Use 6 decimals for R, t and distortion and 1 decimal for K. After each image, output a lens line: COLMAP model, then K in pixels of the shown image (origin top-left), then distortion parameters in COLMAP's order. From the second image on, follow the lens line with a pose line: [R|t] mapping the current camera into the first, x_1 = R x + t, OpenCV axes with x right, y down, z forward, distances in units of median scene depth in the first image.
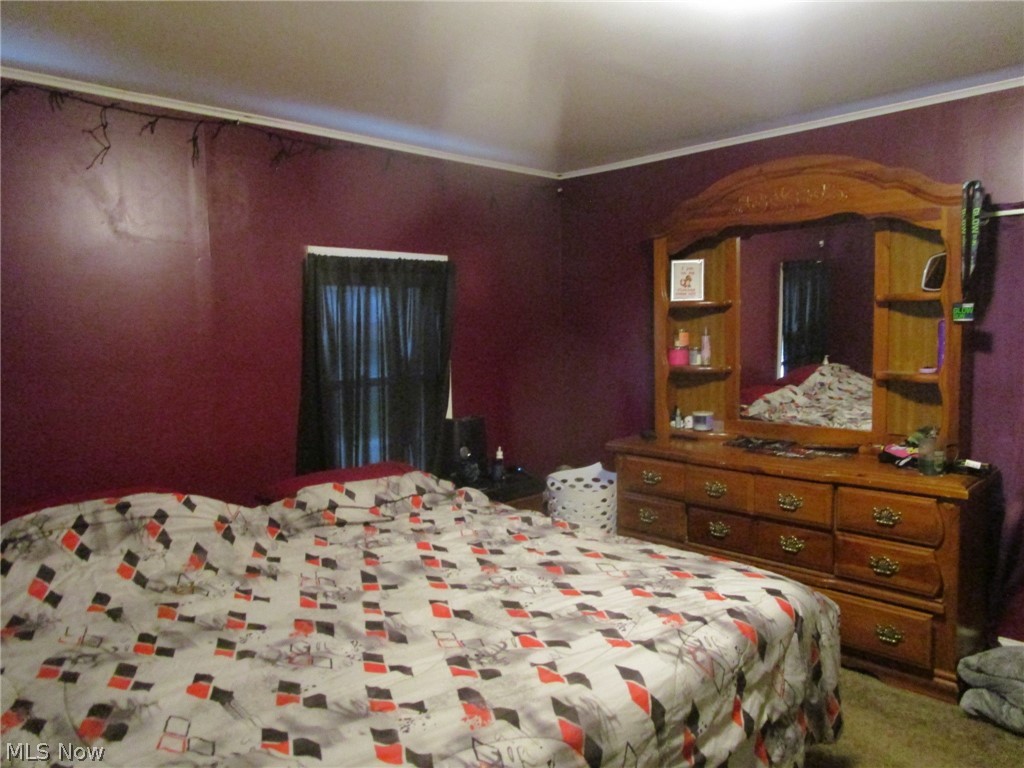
lens RADIAL K [[724.9, 0, 507.6], [0, 724.9, 388.1], [0, 0, 1]] dist [-0.036599, 0.010299]
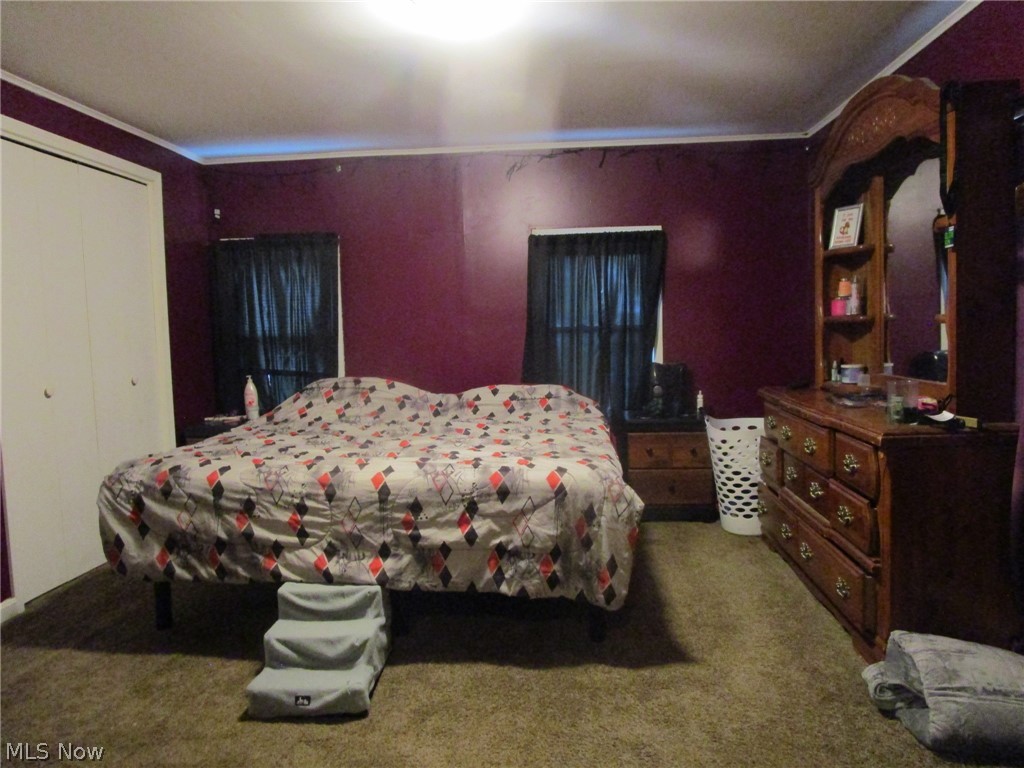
lens RADIAL K [[724.9, 0, 507.6], [0, 724.9, 388.1], [0, 0, 1]] dist [-0.036599, 0.010299]
pose [[0.646334, 0.069963, -0.759840, 1.121658], [-0.057972, 0.997412, 0.042525, 0.078673], [0.760849, 0.016564, 0.648717, 0.073545]]
